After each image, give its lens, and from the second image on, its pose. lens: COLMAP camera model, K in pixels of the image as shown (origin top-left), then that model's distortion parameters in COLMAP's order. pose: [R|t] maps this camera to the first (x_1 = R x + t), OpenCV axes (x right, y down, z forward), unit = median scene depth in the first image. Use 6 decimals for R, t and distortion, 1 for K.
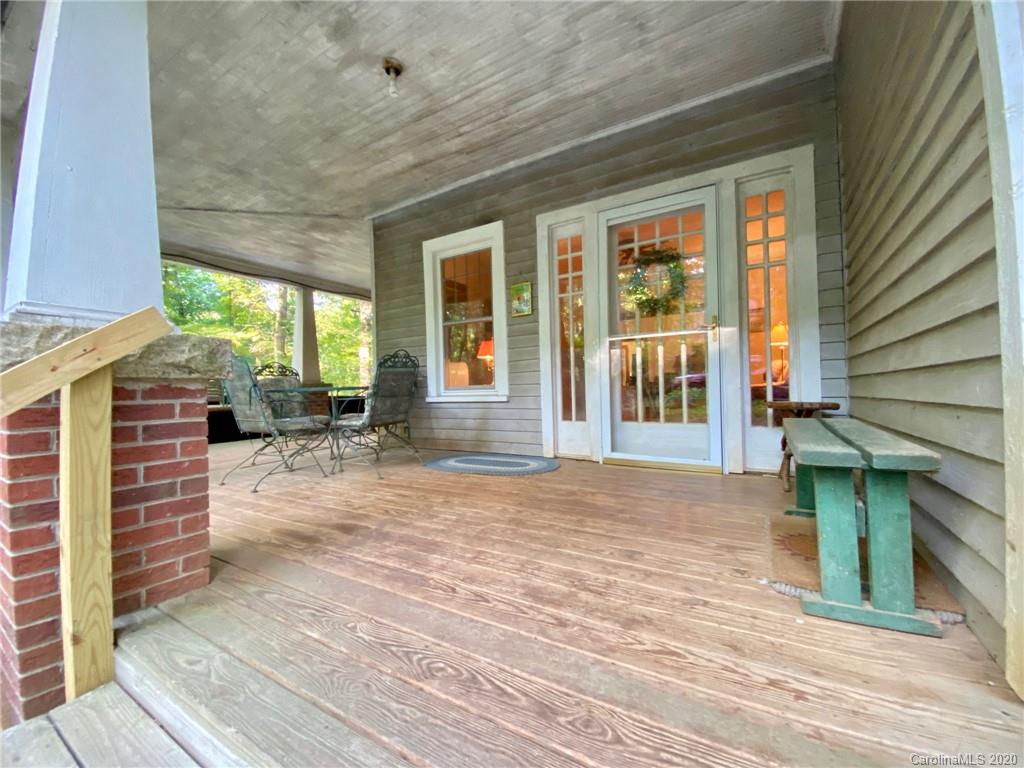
lens RADIAL K [[415.6, 0, 508.3], [0, 415.6, 386.3], [0, 0, 1]] dist [0.031851, -0.025397]
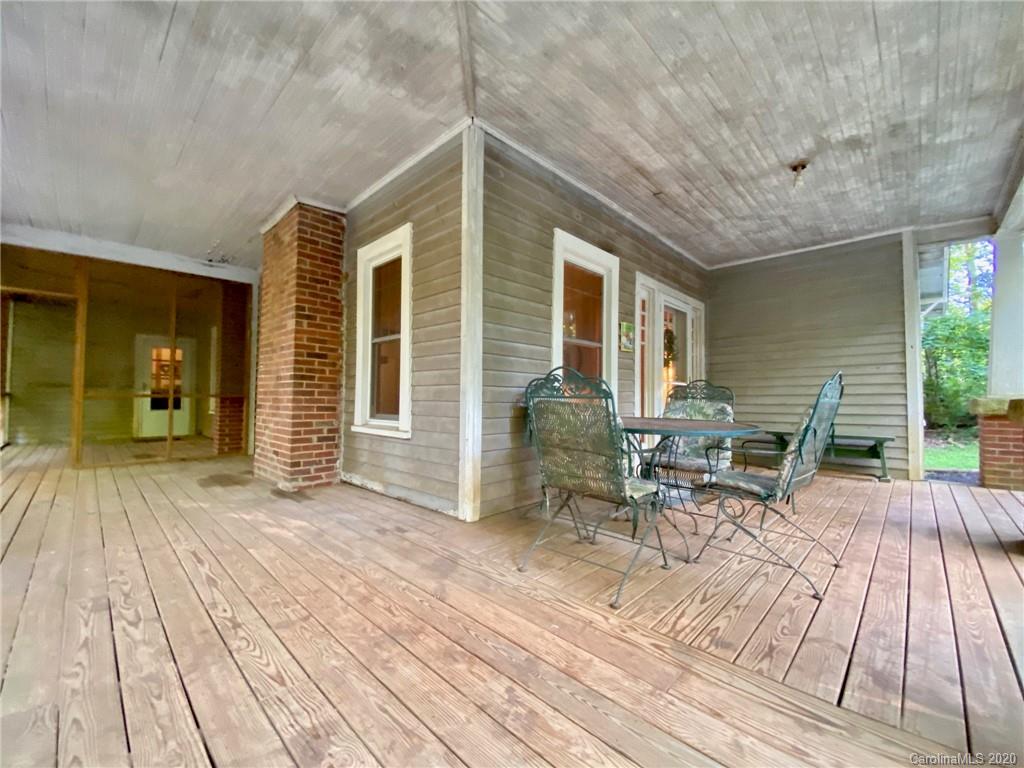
lens RADIAL K [[415.6, 0, 508.3], [0, 415.6, 386.3], [0, 0, 1]] dist [0.031851, -0.025397]
pose [[0.209710, 0.047119, 0.976628, -1.248340], [-0.021171, 0.998823, -0.043644, -0.025107], [-0.977534, -0.011524, 0.210460, 1.198609]]
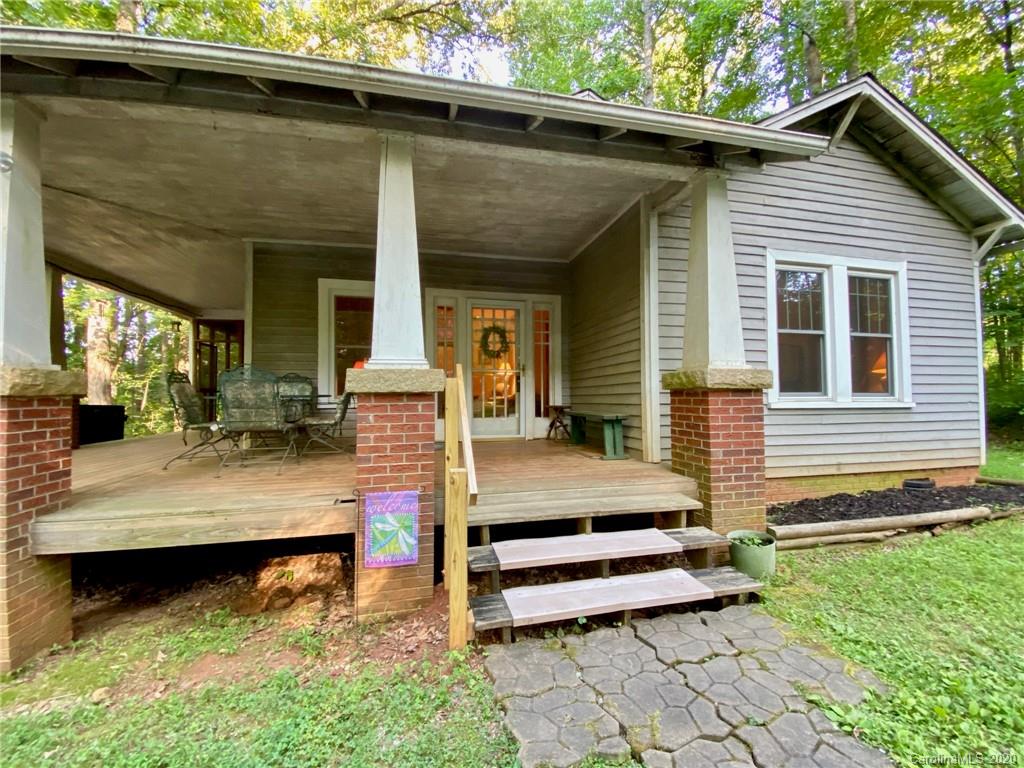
lens RADIAL K [[415.6, 0, 508.3], [0, 415.6, 386.3], [0, 0, 1]] dist [0.031851, -0.025397]
pose [[0.720219, 0.036163, 0.692803, -0.843449], [-0.015346, 0.999227, -0.036204, 0.012455], [-0.693577, 0.015443, 0.720217, -0.361353]]
